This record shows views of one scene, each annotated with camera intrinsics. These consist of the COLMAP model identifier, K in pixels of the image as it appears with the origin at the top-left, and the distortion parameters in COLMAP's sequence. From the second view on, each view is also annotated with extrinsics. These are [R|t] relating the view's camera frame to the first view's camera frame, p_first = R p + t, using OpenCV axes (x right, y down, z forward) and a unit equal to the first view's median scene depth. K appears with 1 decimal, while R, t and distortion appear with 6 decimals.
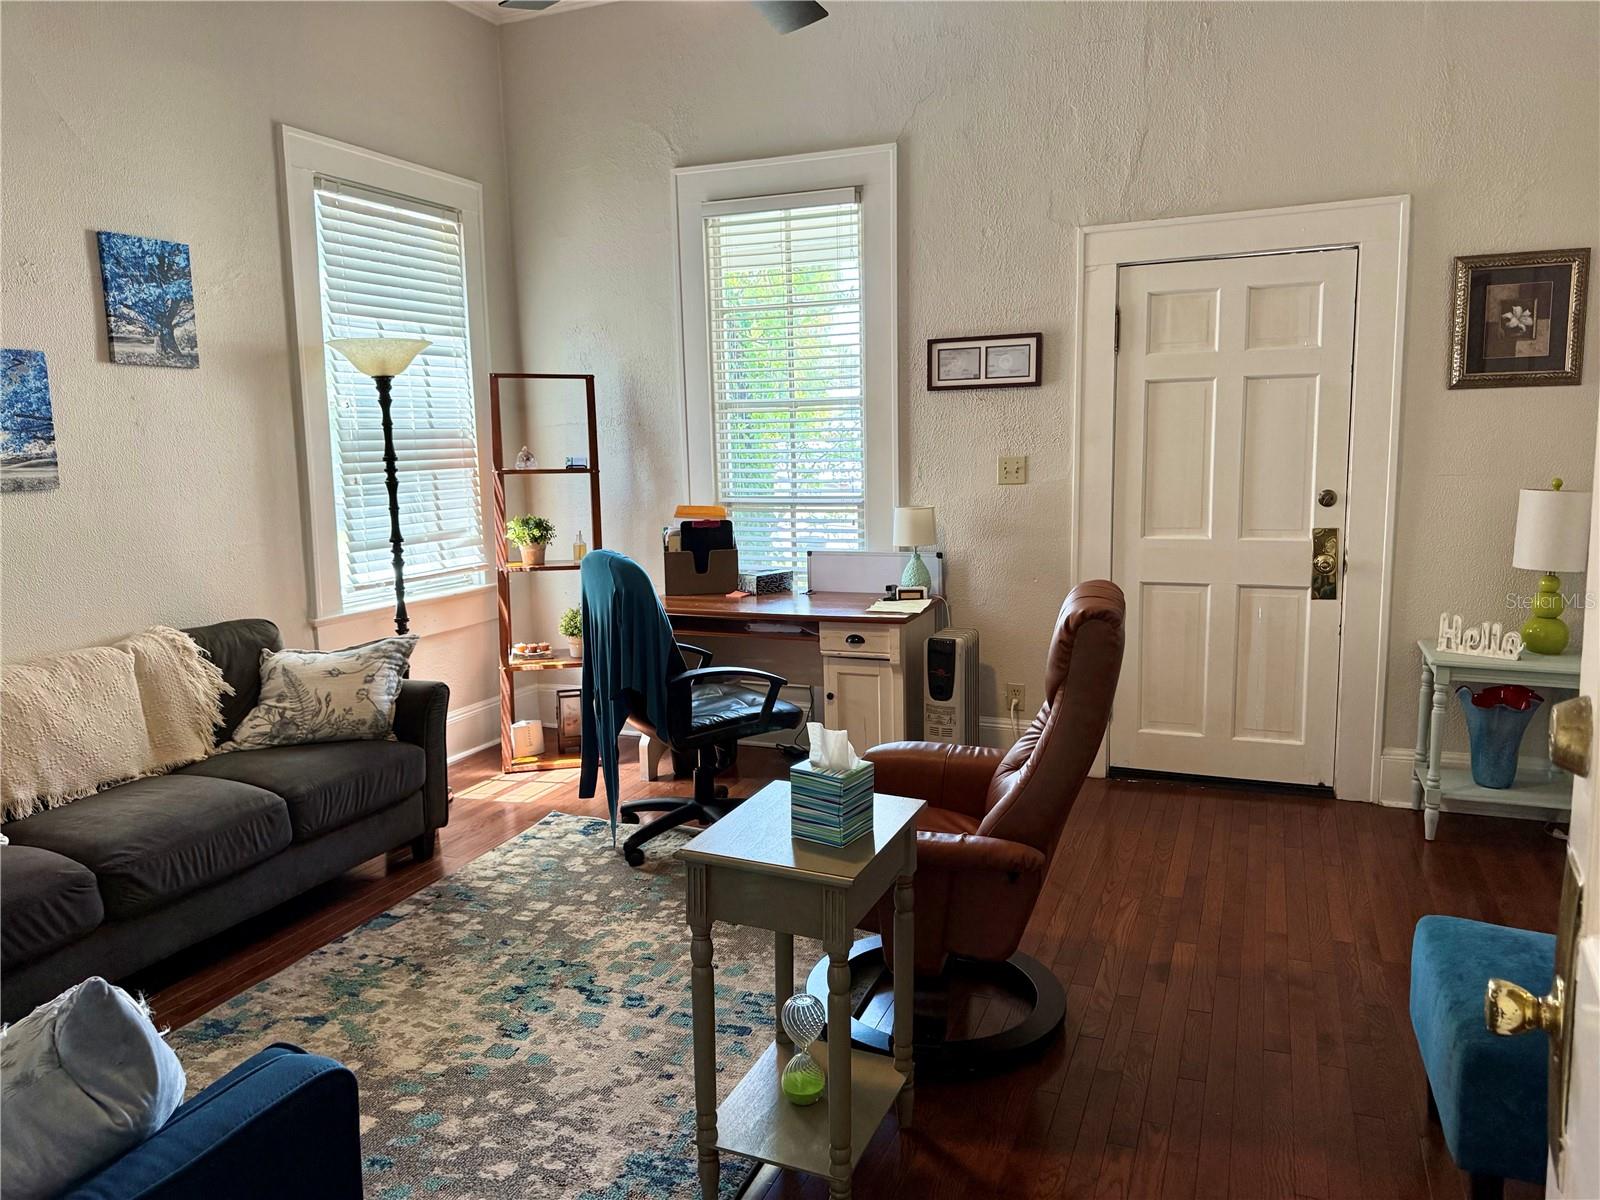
lens RADIAL K [[1112.2, 0, 800.0], [0, 1112.2, 600.0], [0, 0, 1]] dist [0.000146, -0.002008]
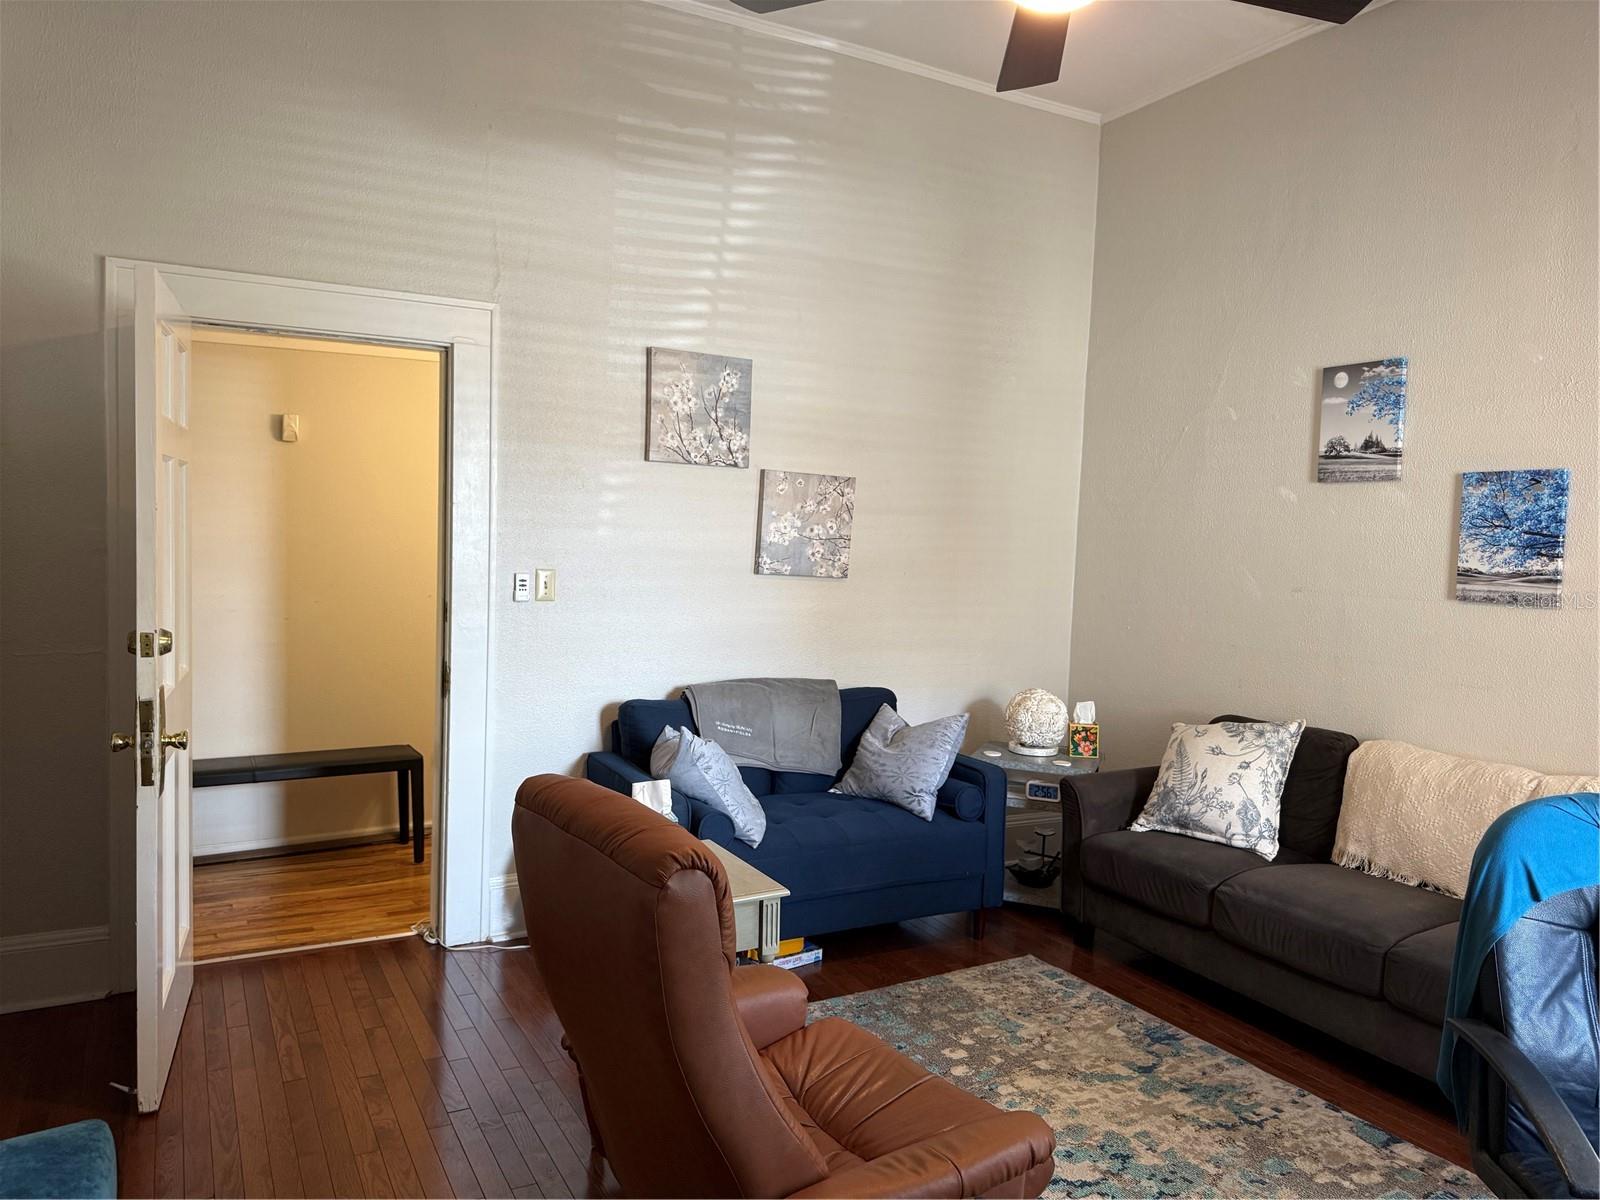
lens RADIAL K [[1112.2, 0, 800.0], [0, 1112.2, 600.0], [0, 0, 1]] dist [0.000146, -0.002008]
pose [[-0.613751, 0.050832, -0.787861, 0.533125], [-0.134598, 0.976579, 0.167862, -0.186835], [0.777941, 0.209070, -0.592534, 1.096061]]
